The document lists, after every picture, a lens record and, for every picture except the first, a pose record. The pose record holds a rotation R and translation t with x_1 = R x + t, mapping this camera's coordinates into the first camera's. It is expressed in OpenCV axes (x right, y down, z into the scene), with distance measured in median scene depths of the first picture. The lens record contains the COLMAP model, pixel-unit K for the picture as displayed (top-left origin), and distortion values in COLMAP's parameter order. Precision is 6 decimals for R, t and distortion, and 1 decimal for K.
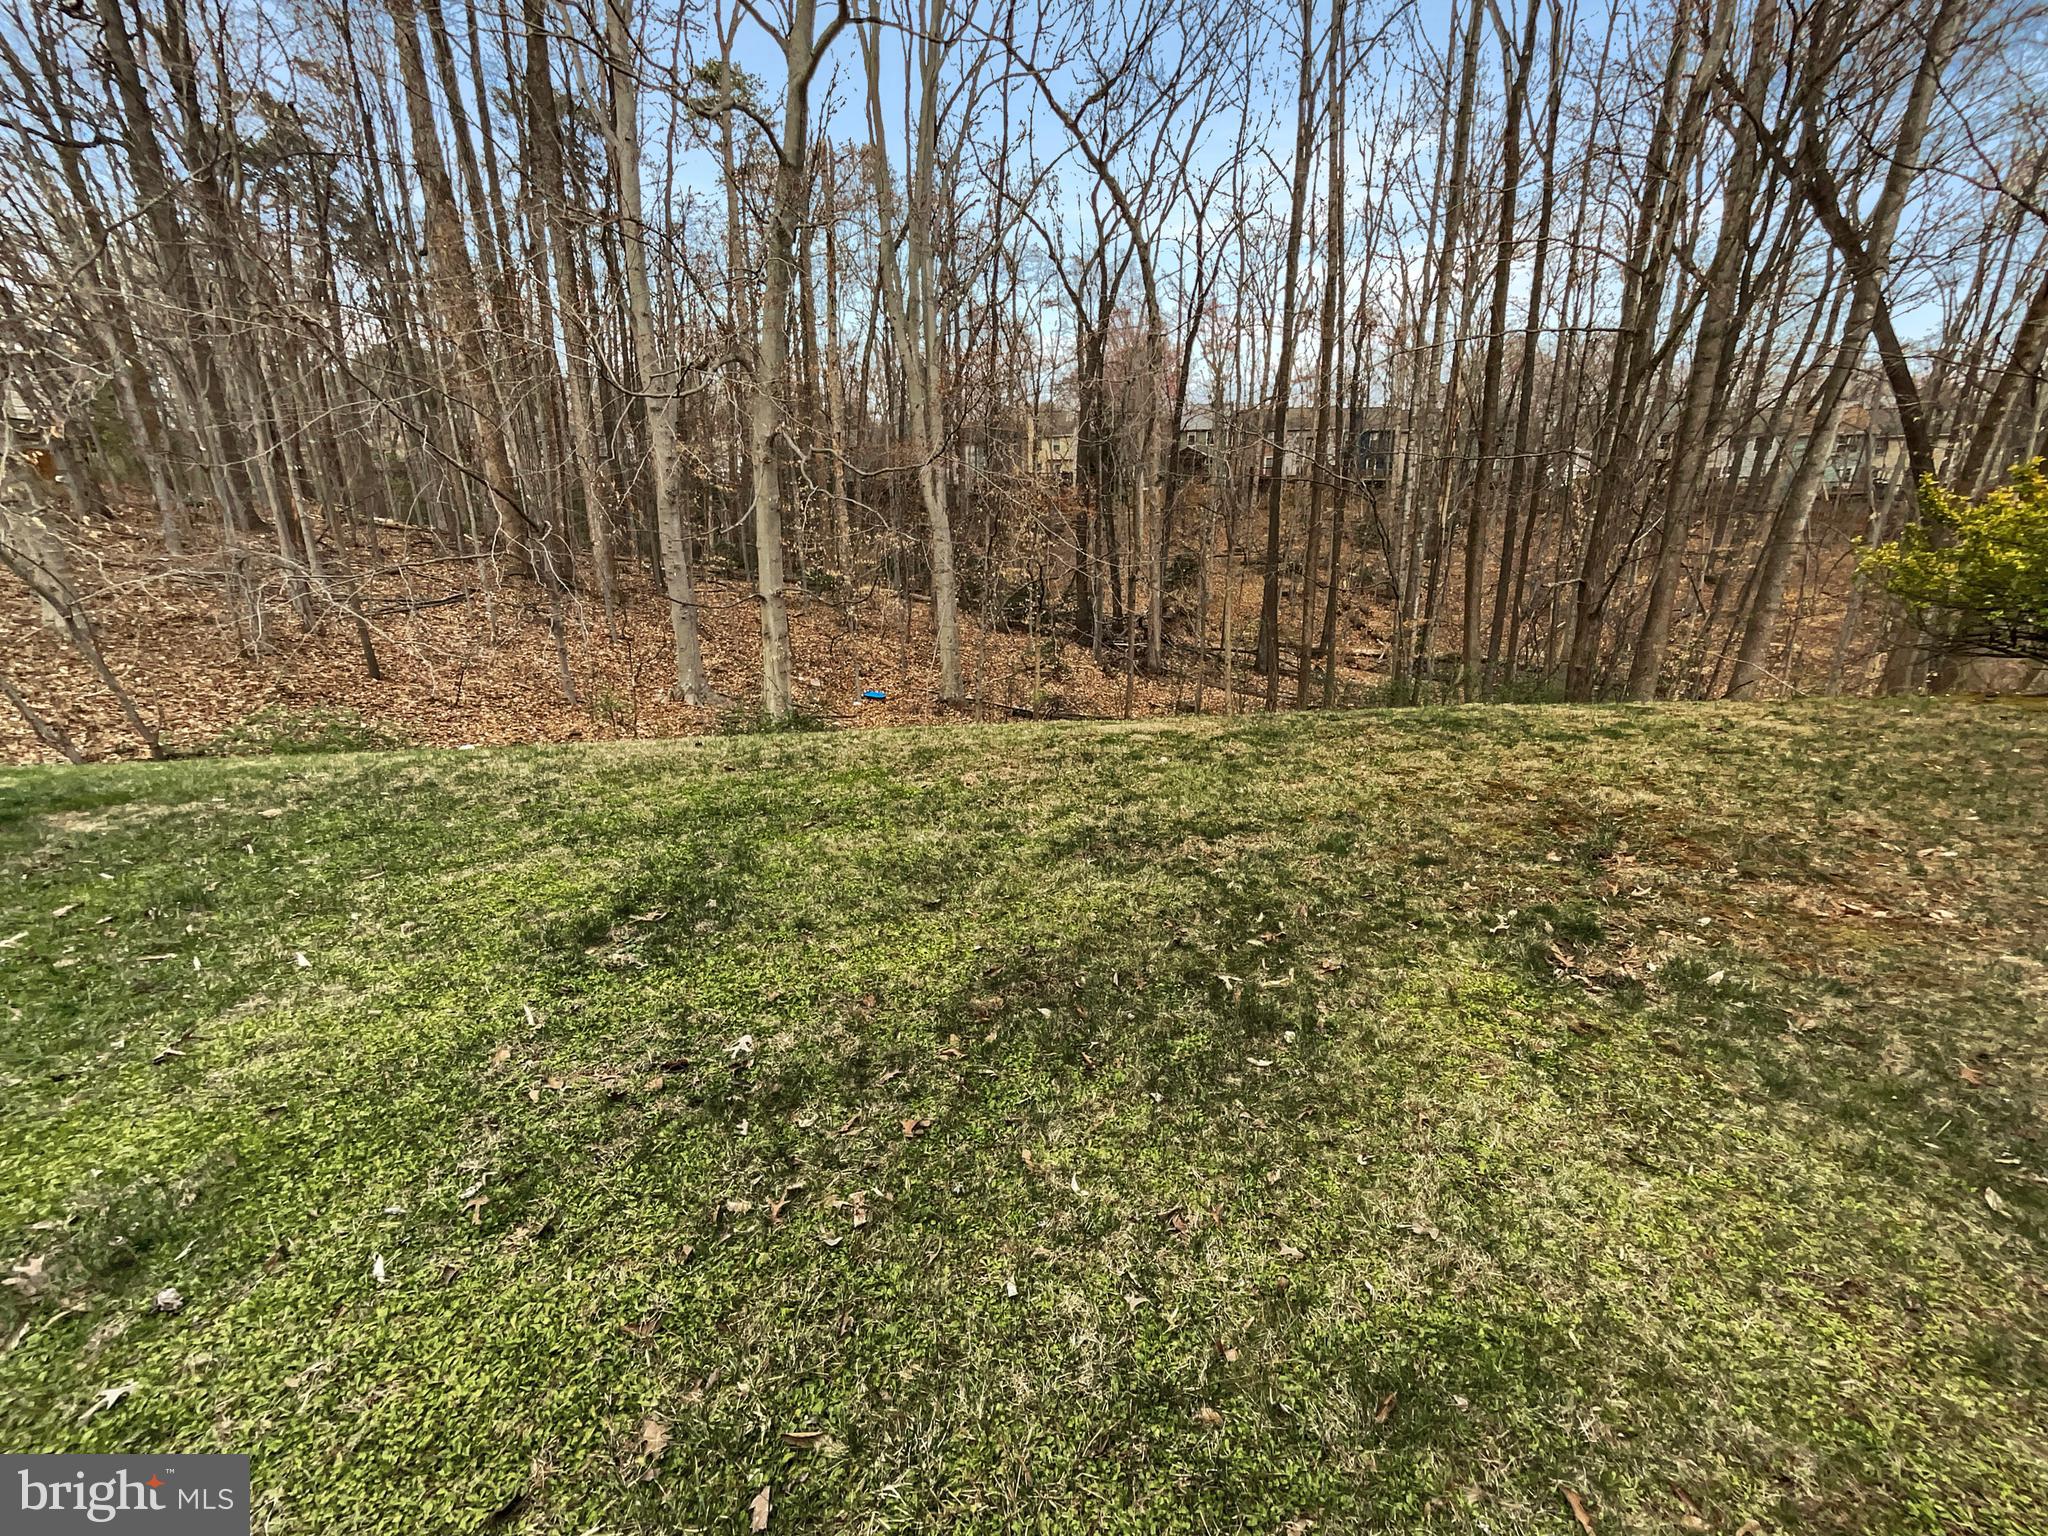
lens RADIAL K [[835.4, 0, 1011.9], [0, 835.4, 769.7], [0, 0, 1]] dist [0.000017, -0.001485]
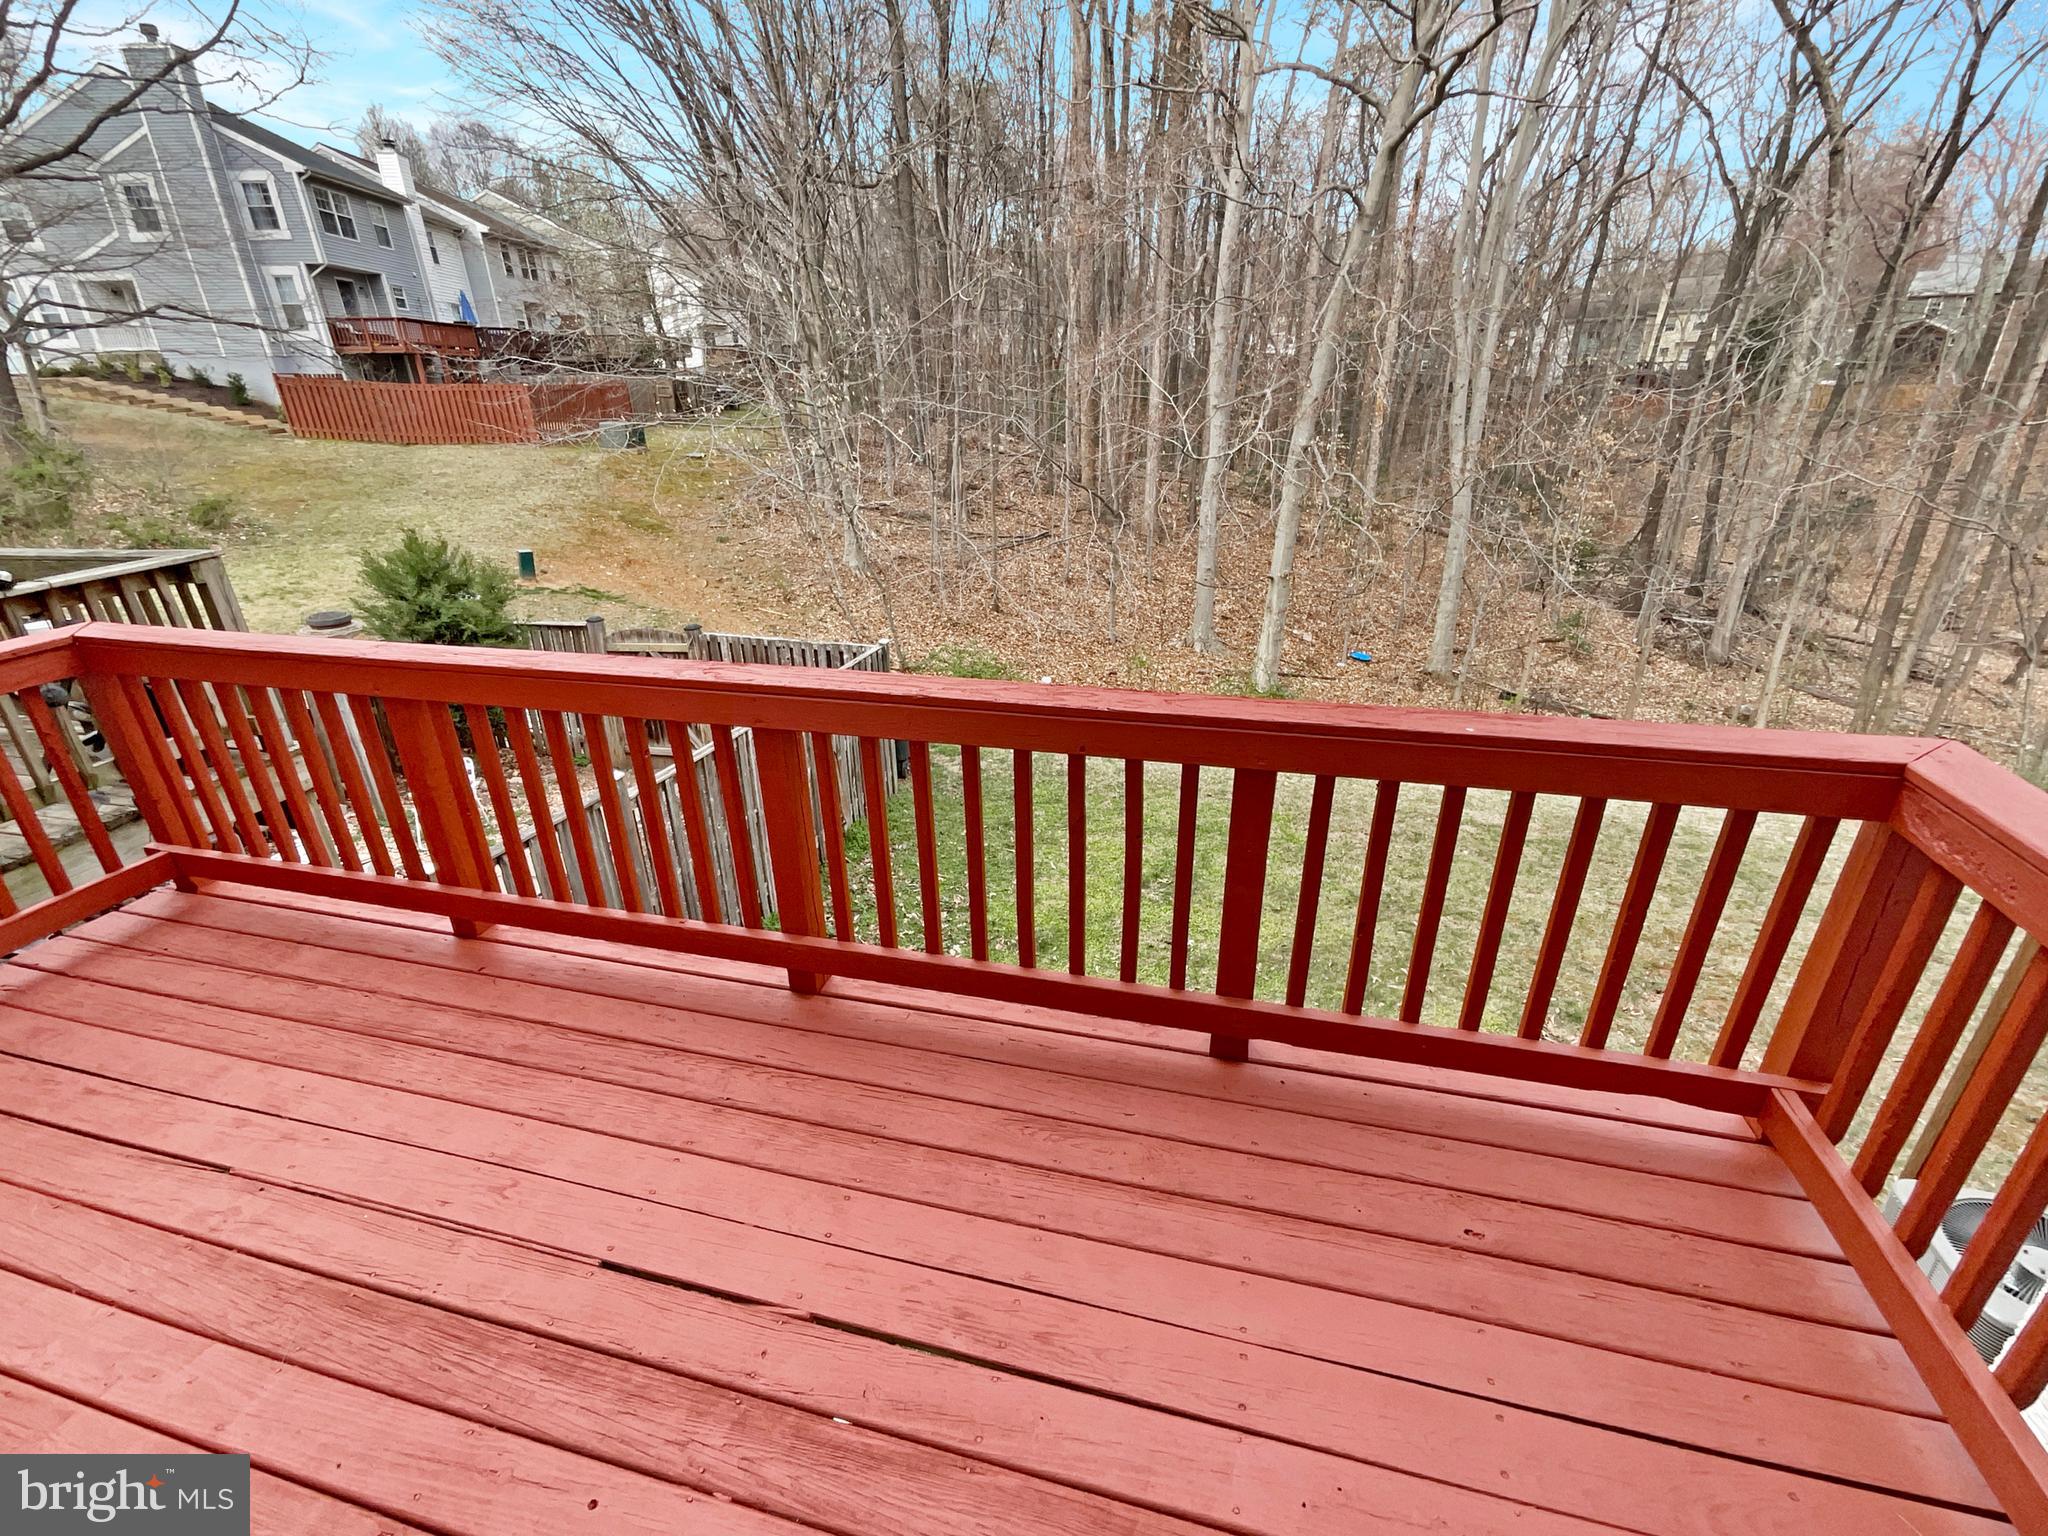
lens RADIAL K [[835.4, 0, 1011.9], [0, 835.4, 769.7], [0, 0, 1]] dist [0.000017, -0.001485]
pose [[0.830135, 0.213521, -0.515057, 0.048615], [-0.147893, 0.975001, 0.165831, -0.059223], [0.537590, -0.061489, 0.840961, -0.159099]]
